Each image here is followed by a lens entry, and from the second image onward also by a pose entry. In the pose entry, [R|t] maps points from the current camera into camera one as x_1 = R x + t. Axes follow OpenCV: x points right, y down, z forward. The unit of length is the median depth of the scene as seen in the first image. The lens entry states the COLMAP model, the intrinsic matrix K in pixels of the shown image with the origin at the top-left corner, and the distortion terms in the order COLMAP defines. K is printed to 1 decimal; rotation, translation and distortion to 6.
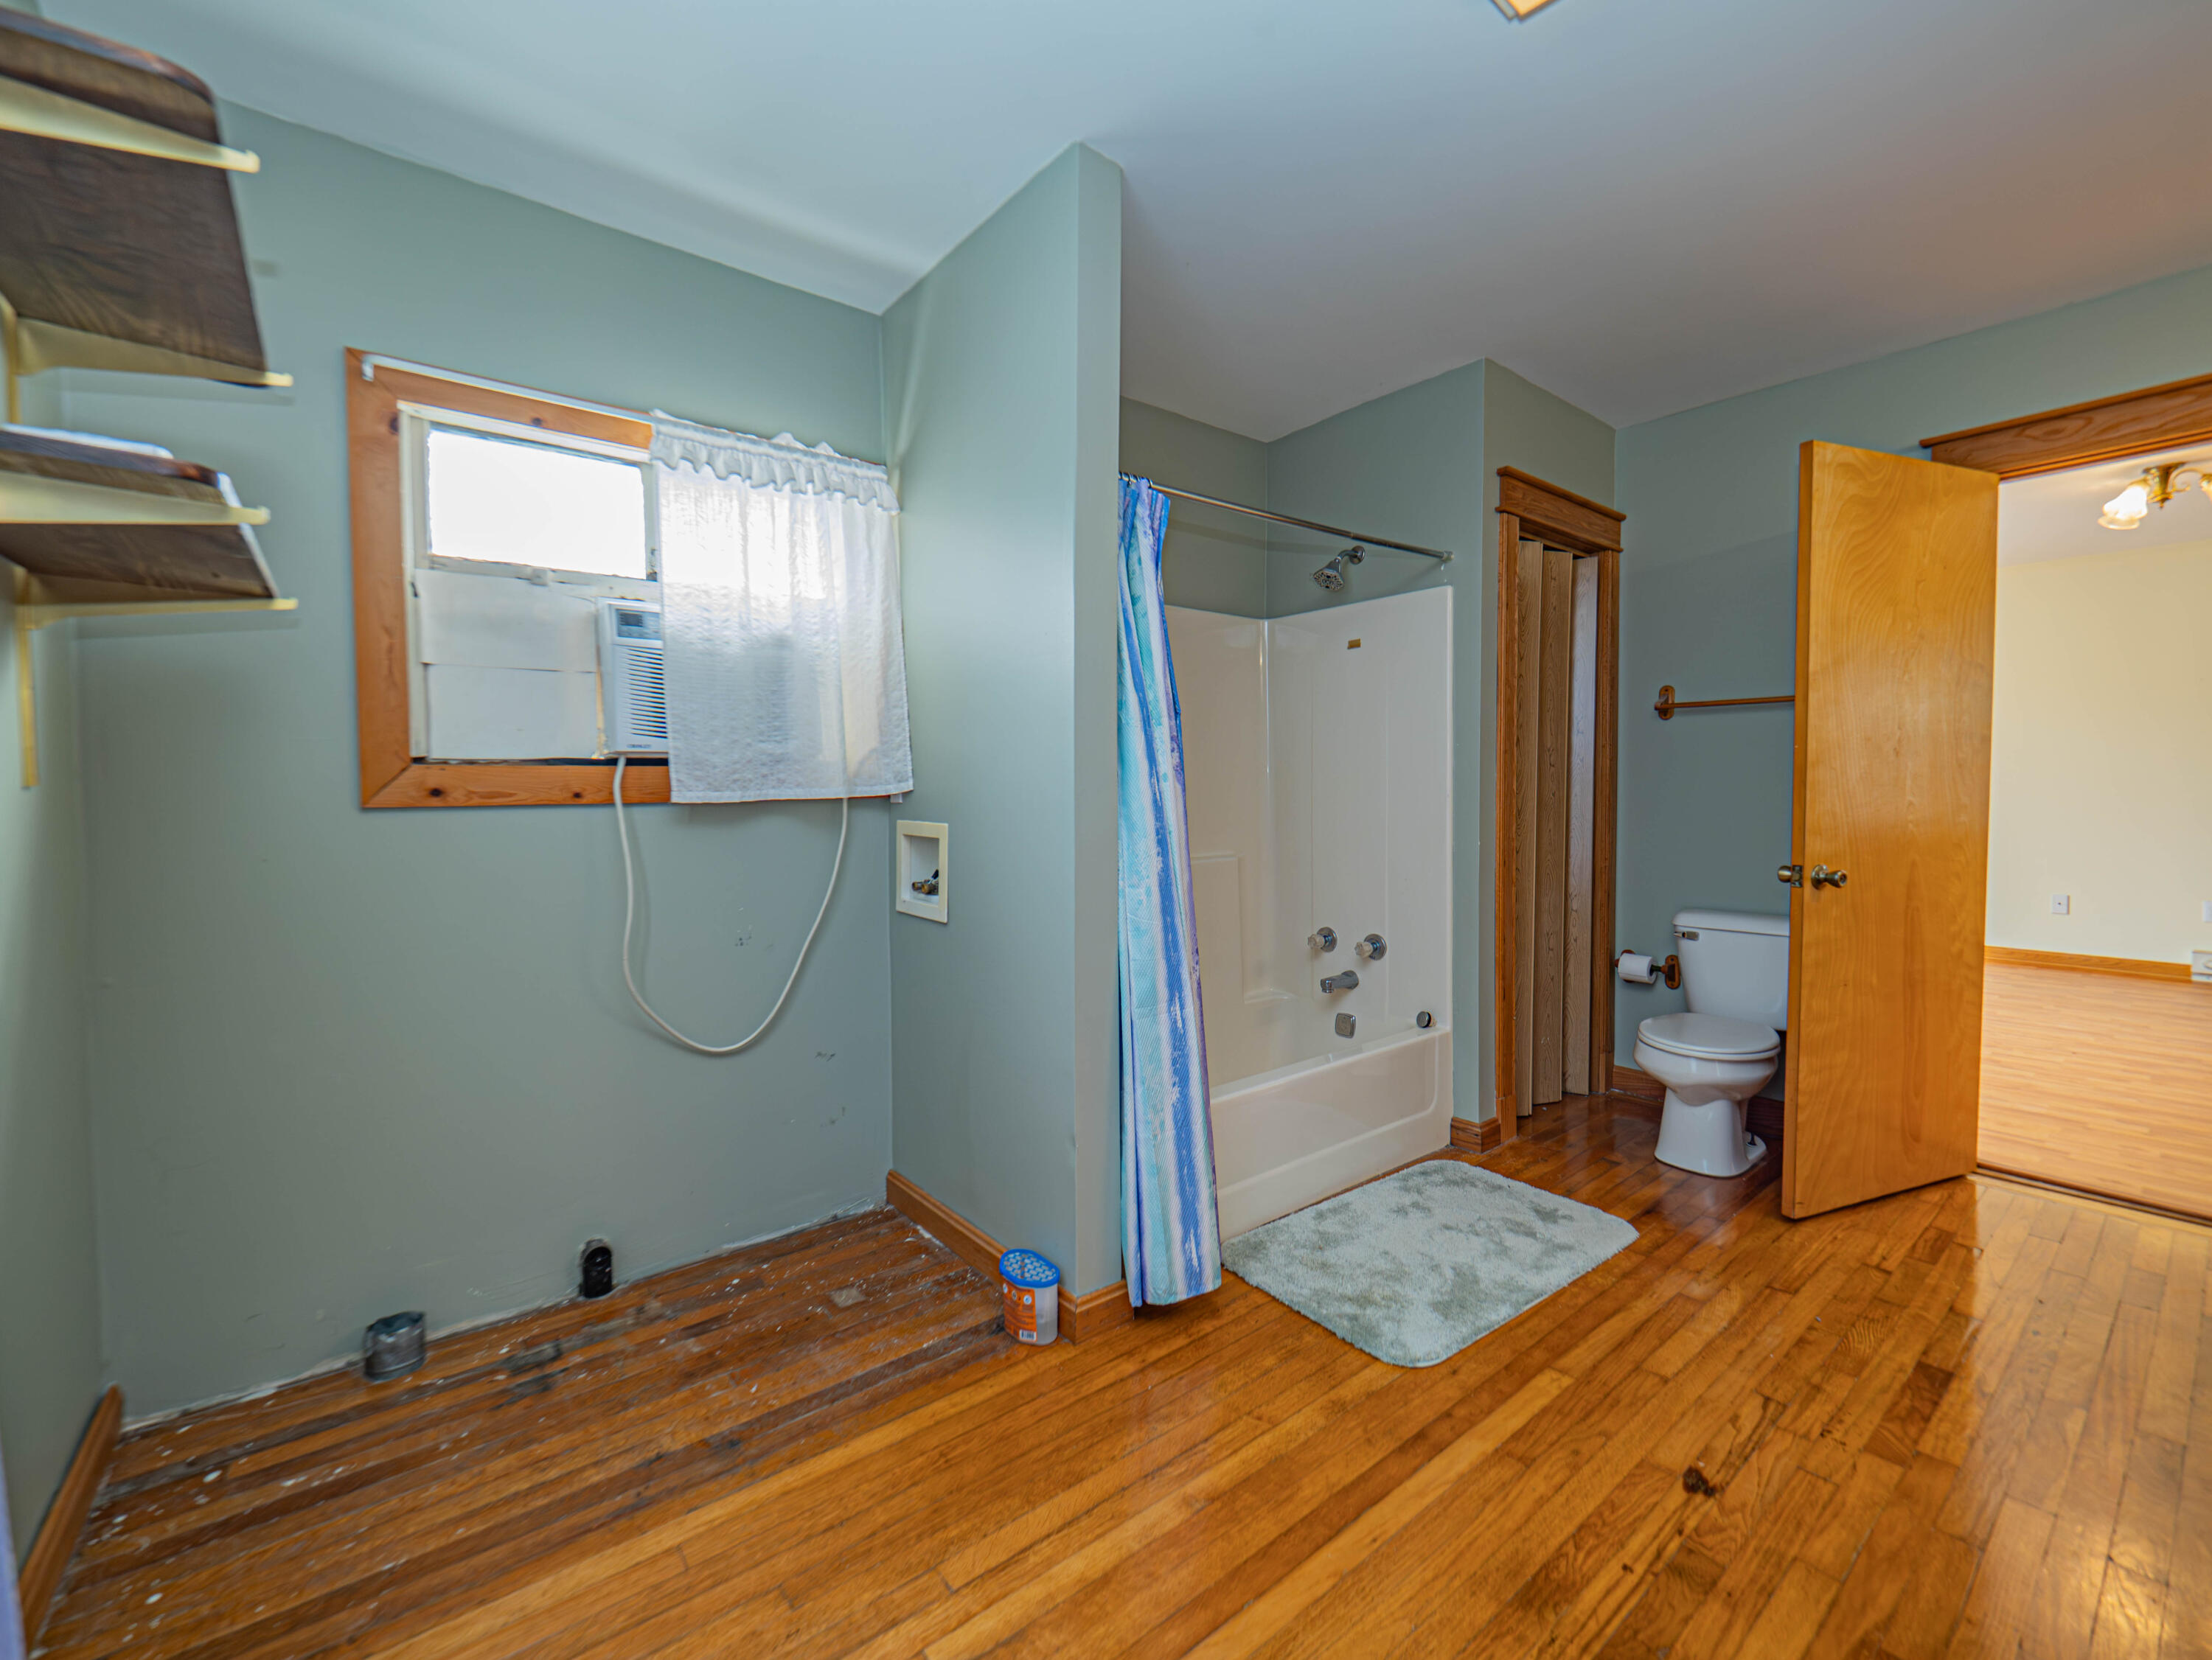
lens RADIAL K [[927.0, 0, 1095.1], [0, 927.0, 822.8], [0, 0, 1]] dist [0.004566, -0.006124]
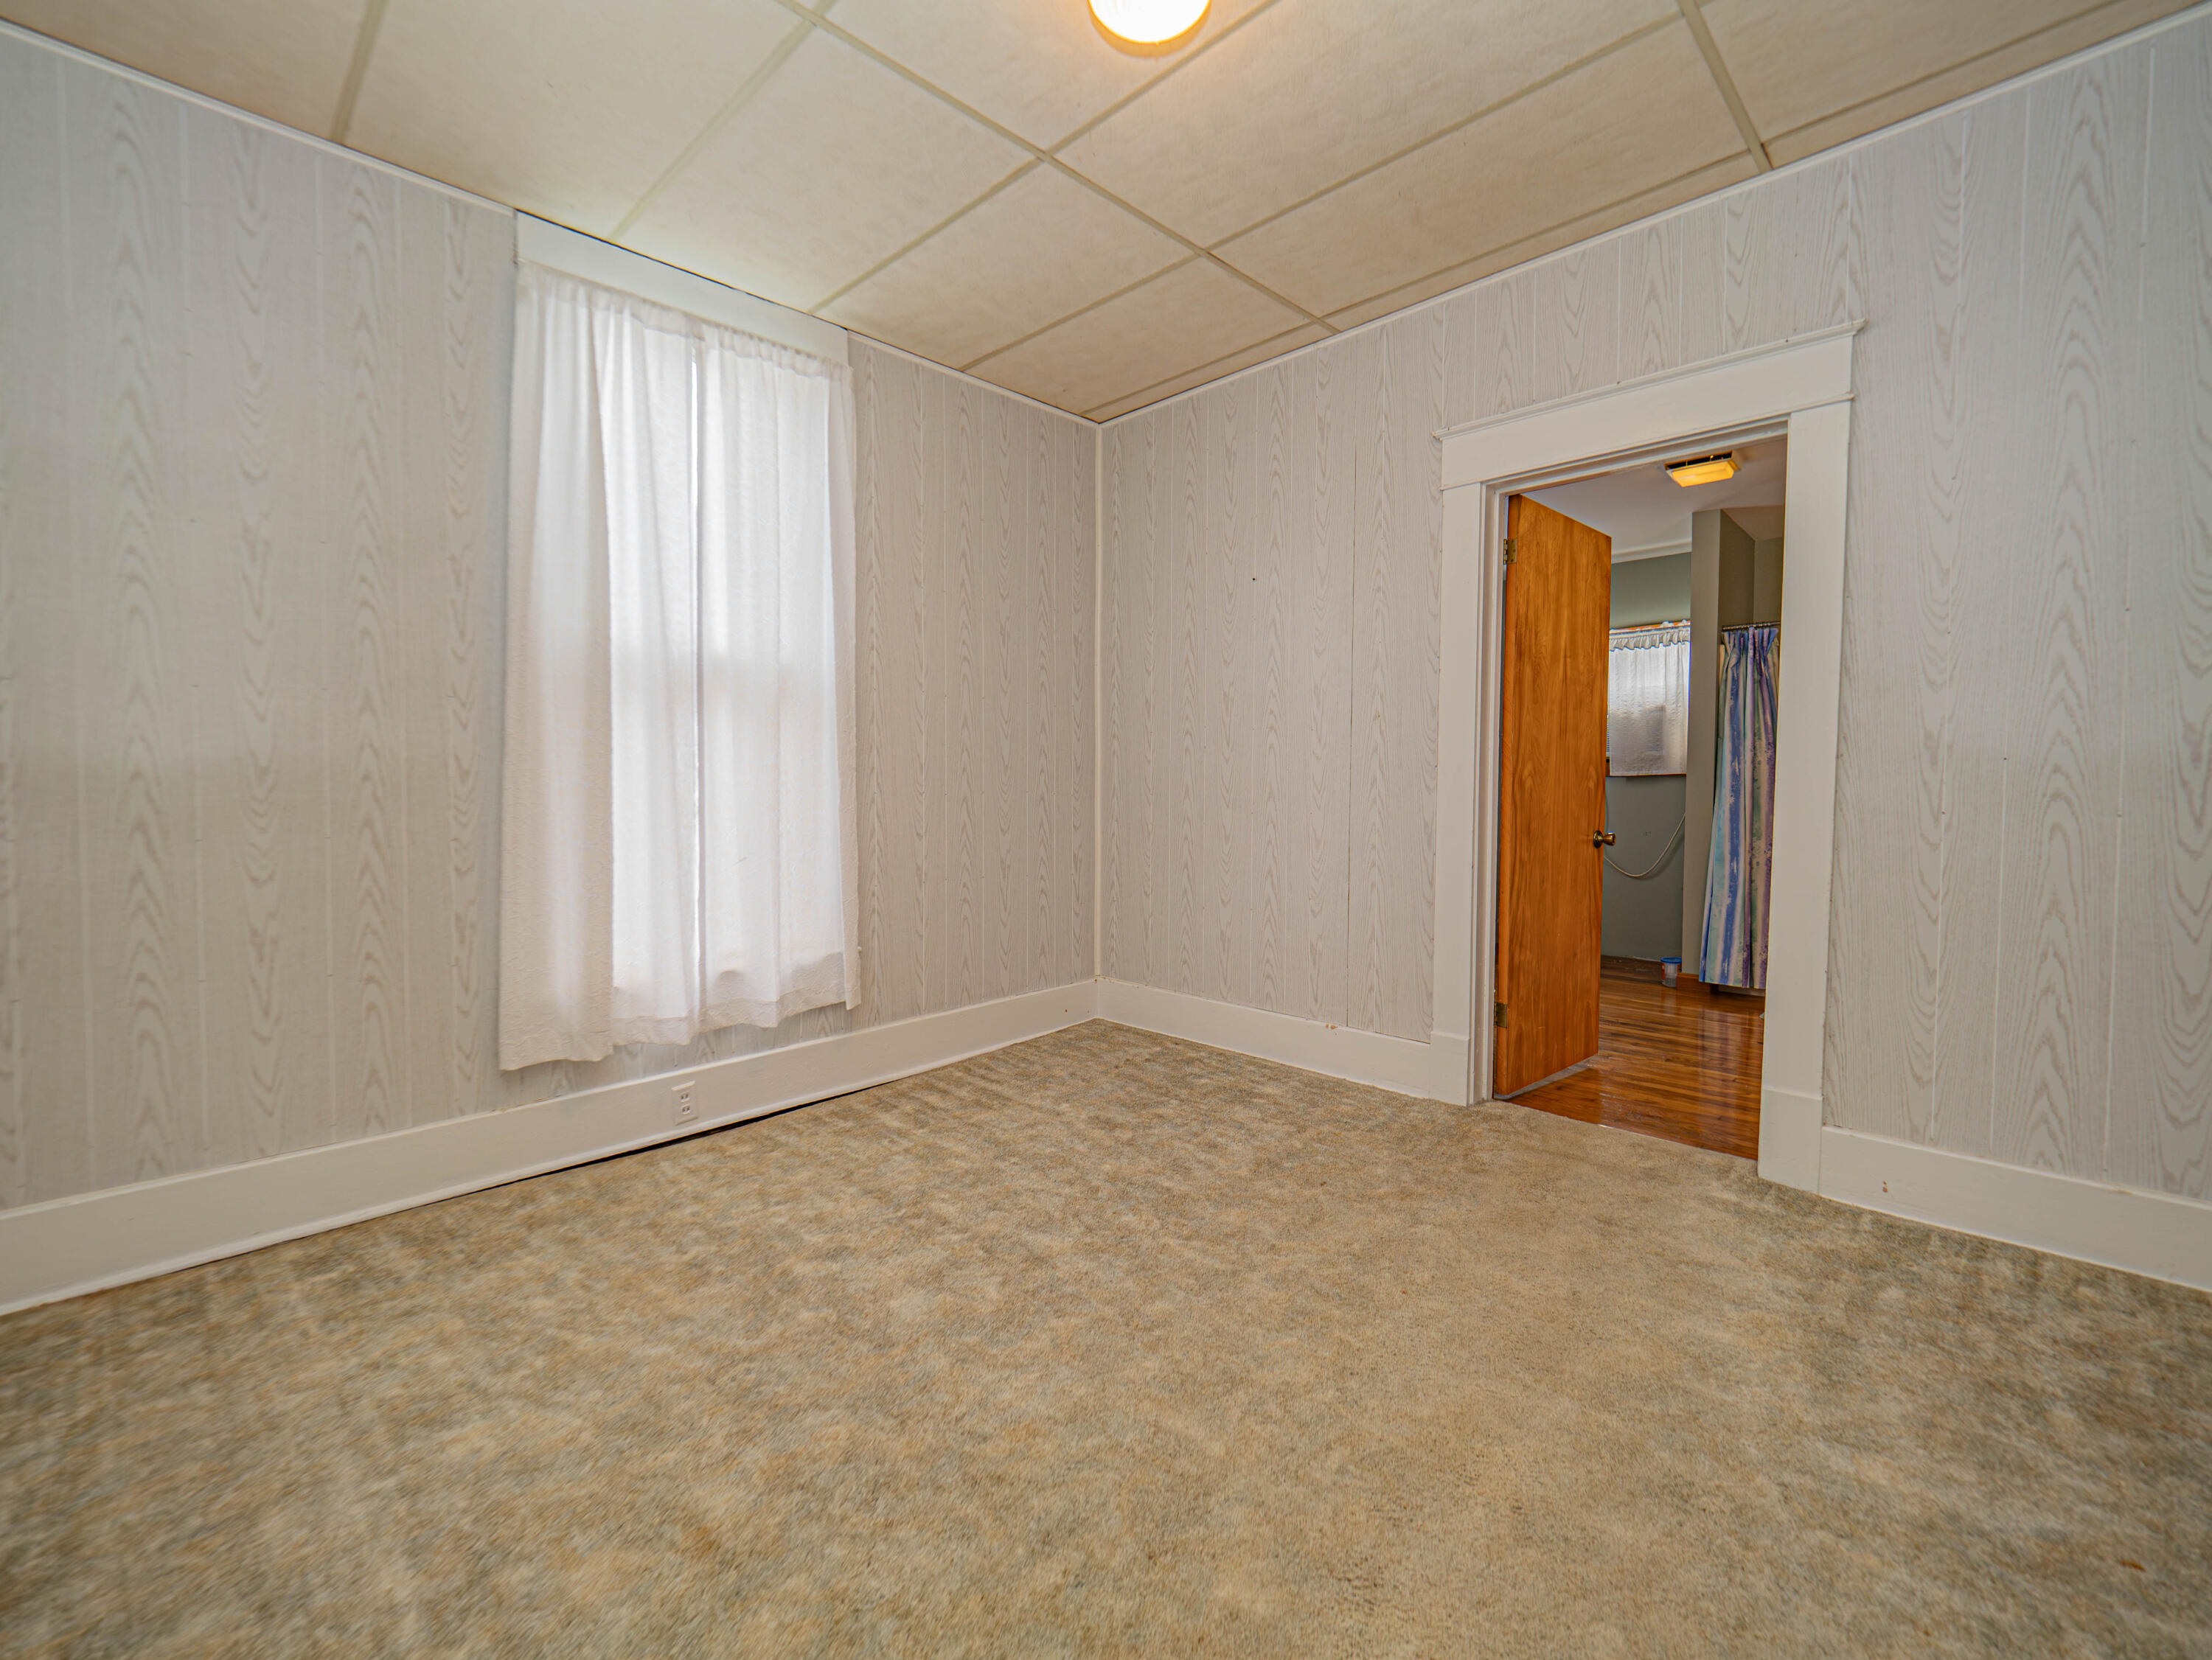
lens RADIAL K [[927.0, 0, 1103.7], [0, 927.0, 818.3], [0, 0, 1]] dist [0.004566, -0.006124]
pose [[0.127229, 0.042620, -0.990957, 2.180037], [-0.026937, 0.998856, 0.039501, 0.037318], [0.991508, 0.021667, 0.128231, -0.857822]]
